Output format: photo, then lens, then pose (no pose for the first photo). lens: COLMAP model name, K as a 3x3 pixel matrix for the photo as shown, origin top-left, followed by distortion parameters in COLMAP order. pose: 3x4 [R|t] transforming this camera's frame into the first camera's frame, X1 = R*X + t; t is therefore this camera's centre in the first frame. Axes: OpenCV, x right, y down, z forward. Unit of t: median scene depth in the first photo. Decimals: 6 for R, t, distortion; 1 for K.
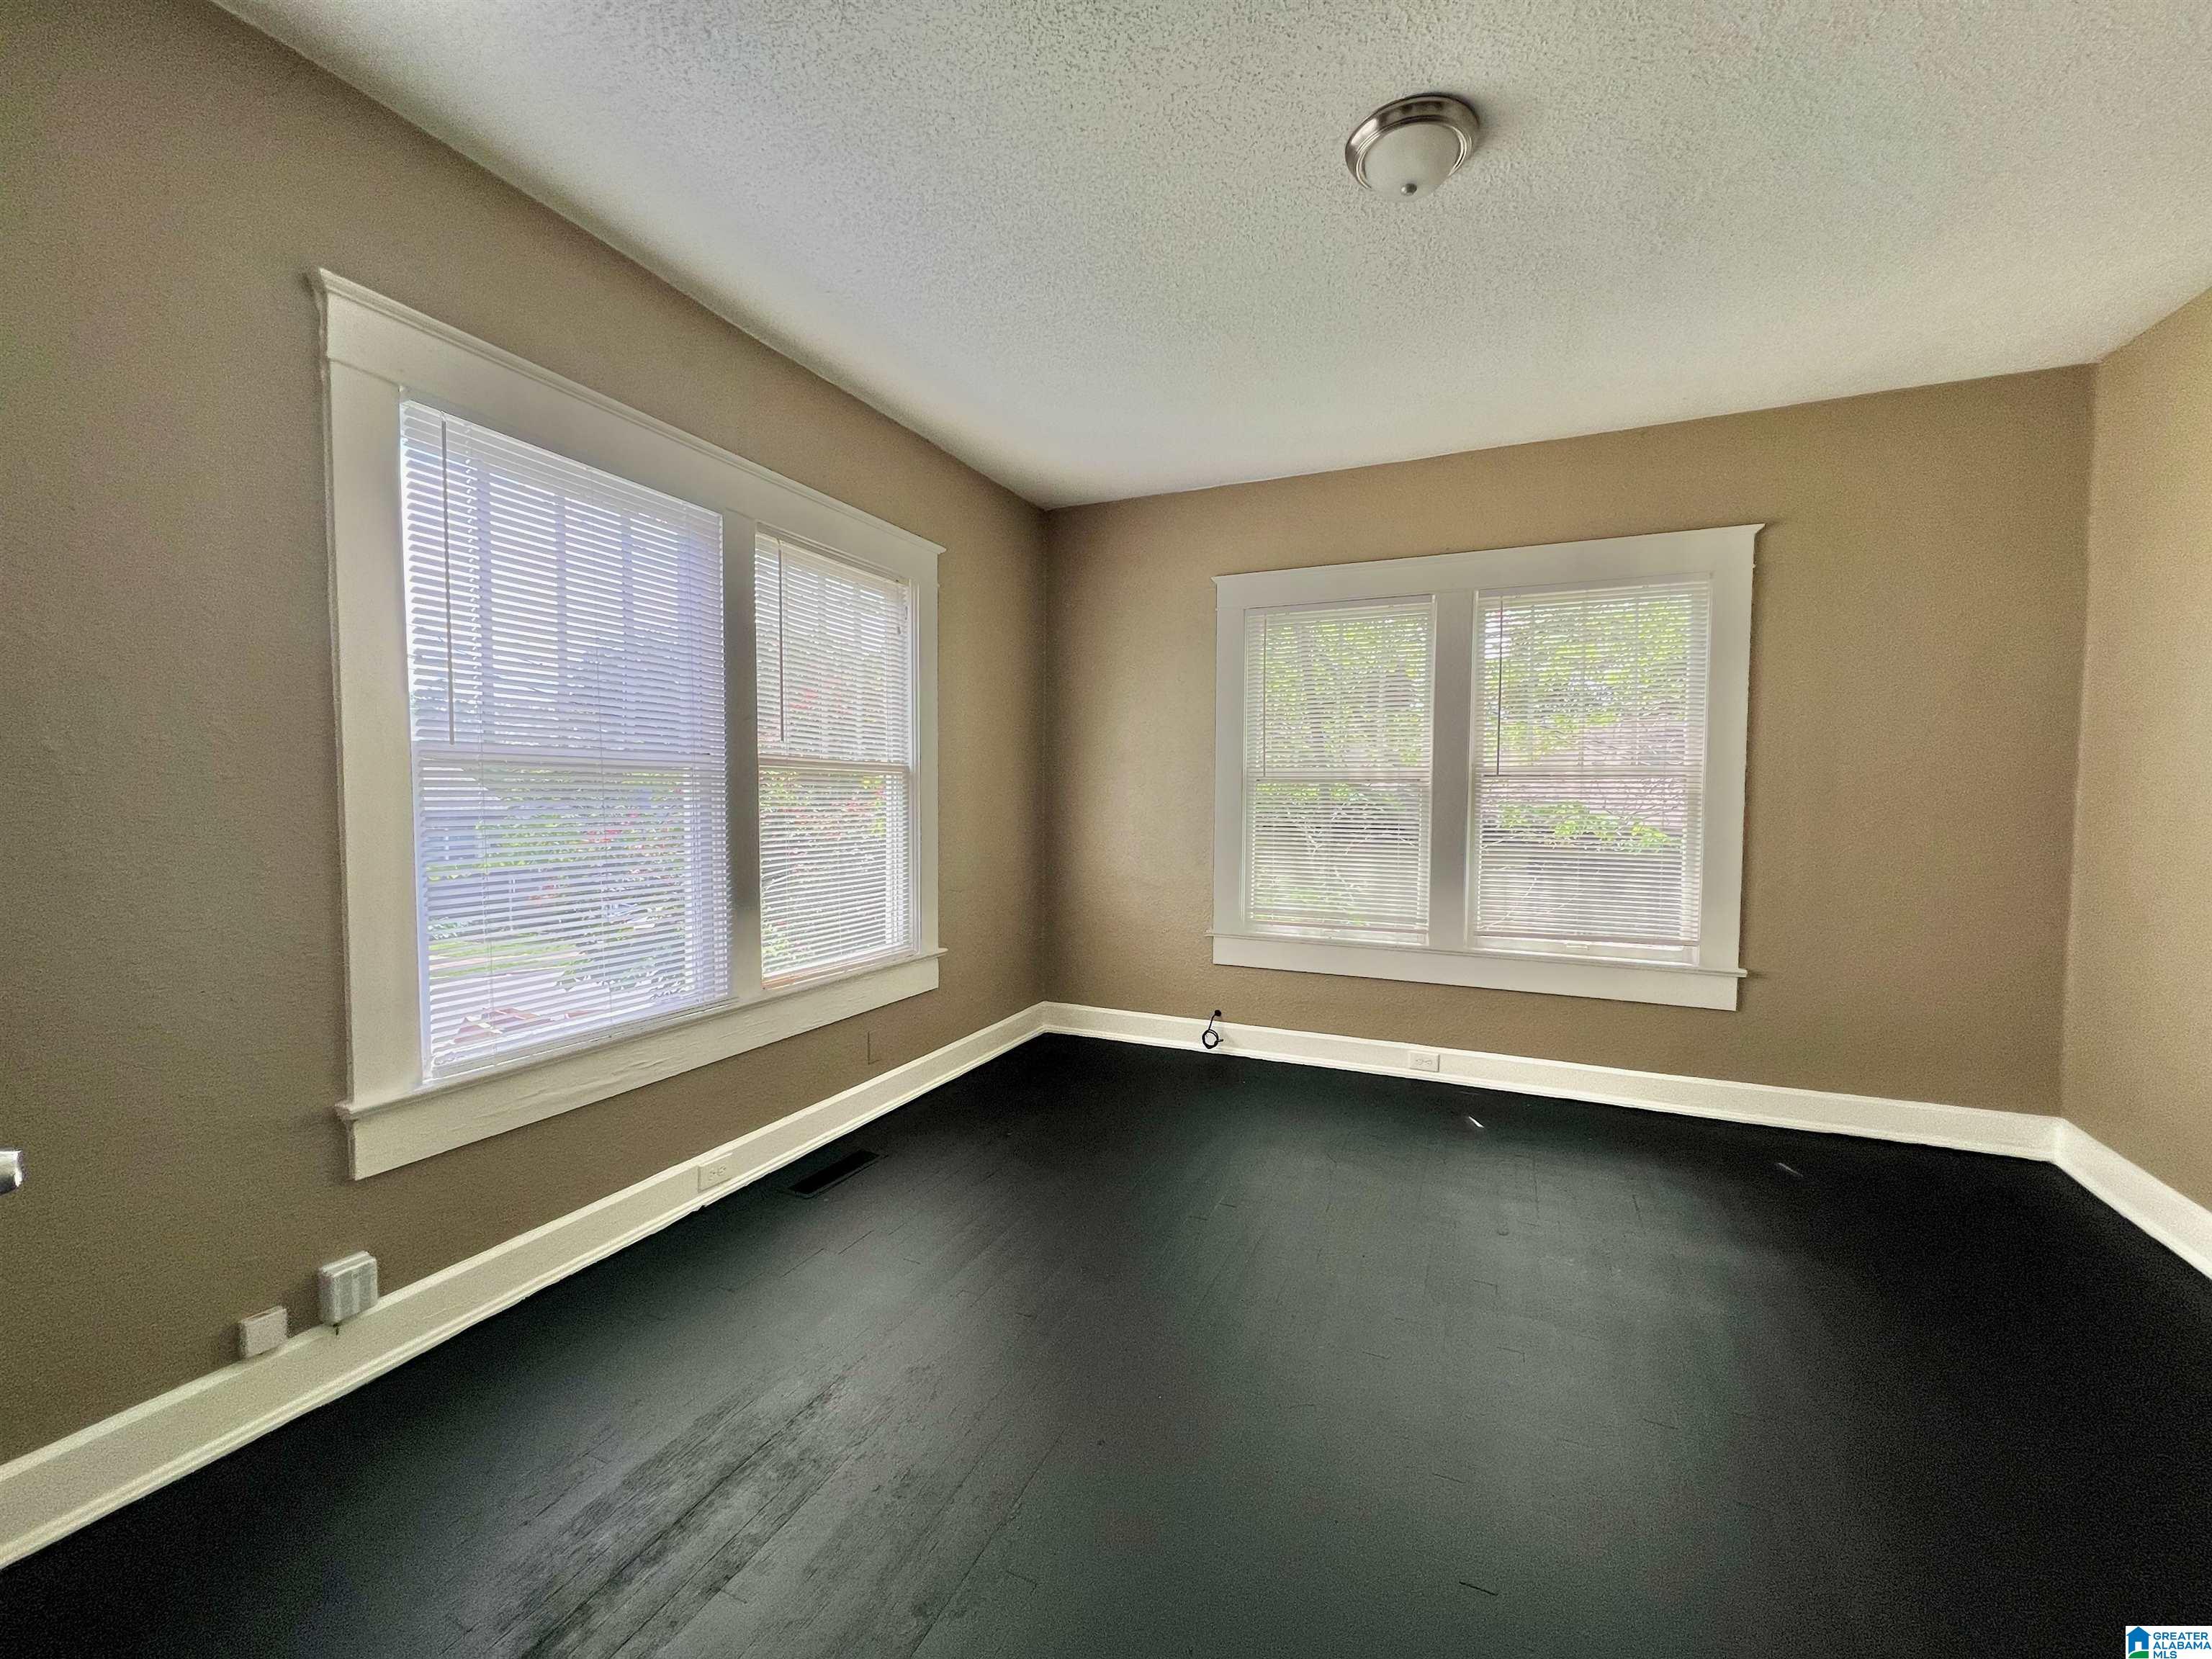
lens RADIAL K [[879.3, 0, 1104.0], [0, 879.3, 824.6], [0, 0, 1]] dist [-0.002188, -0.000229]
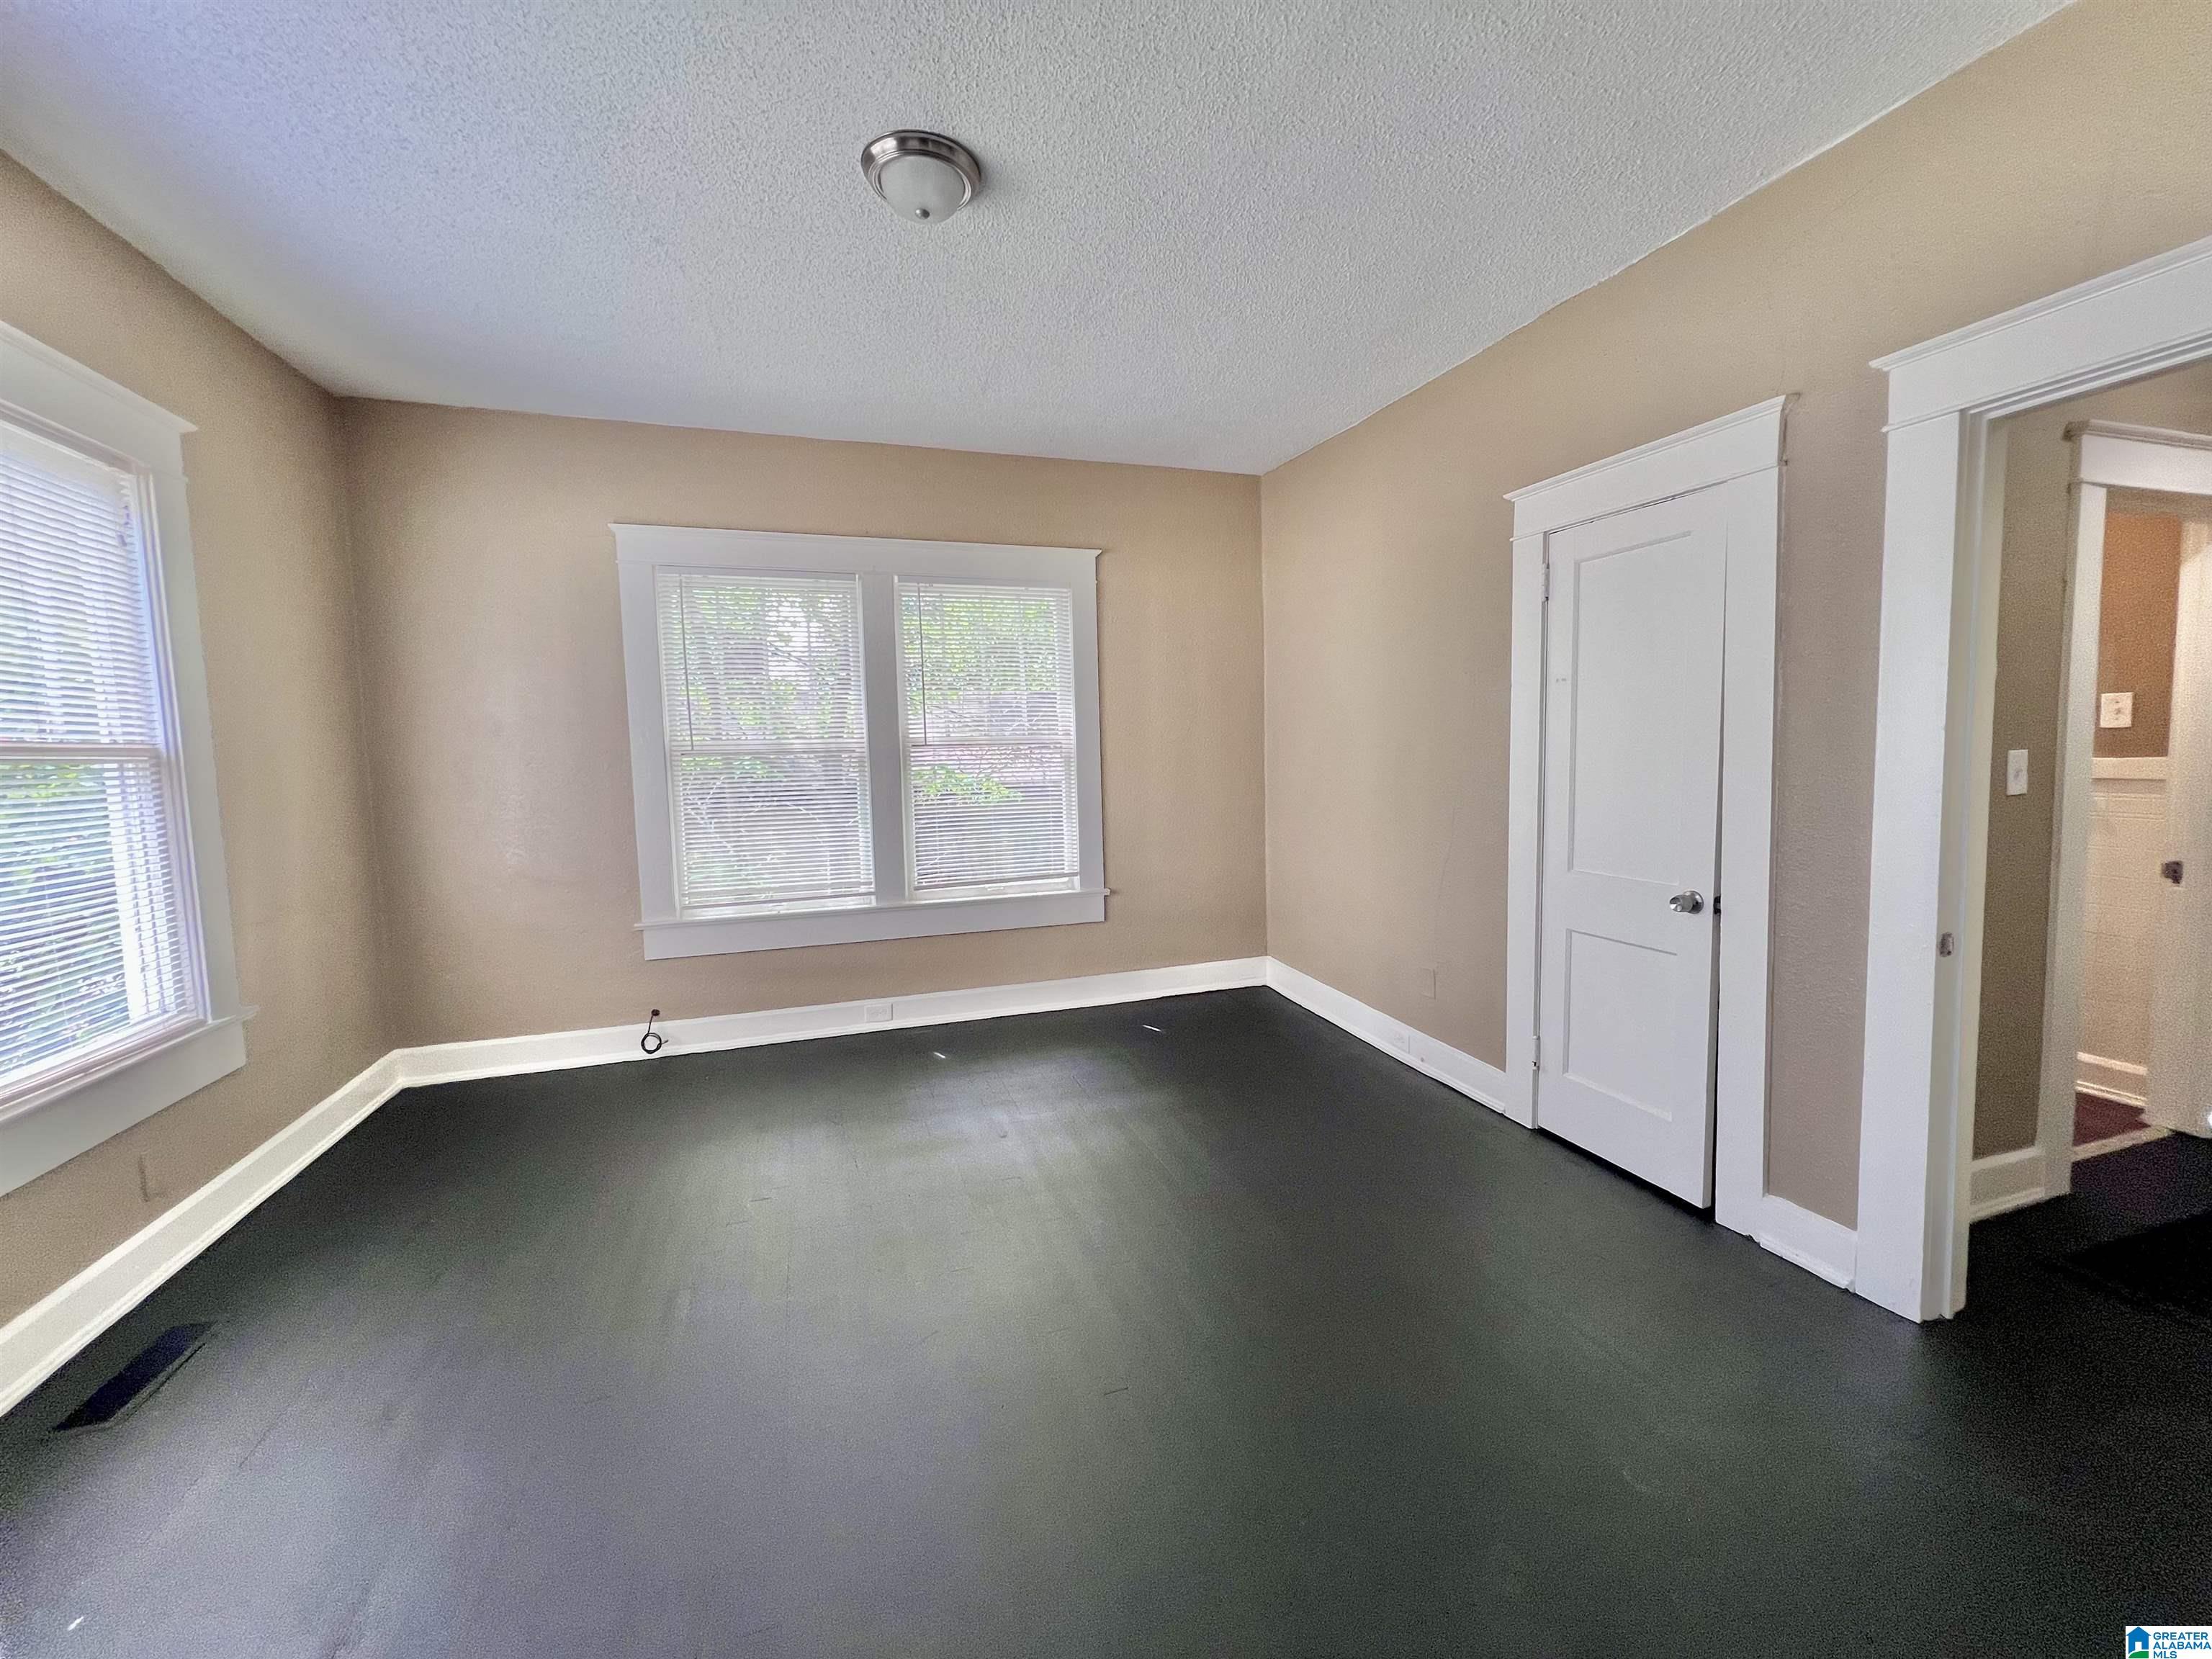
lens RADIAL K [[878.8, 0, 1107.2], [0, 878.8, 813.1], [0, 0, 1]] dist [-0.001121, 0.000200]
pose [[0.734281, -0.070585, 0.675166, -0.141616], [0.051761, 0.997506, 0.047992, -0.011522], [-0.676870, -0.000292, 0.736103, 0.022334]]
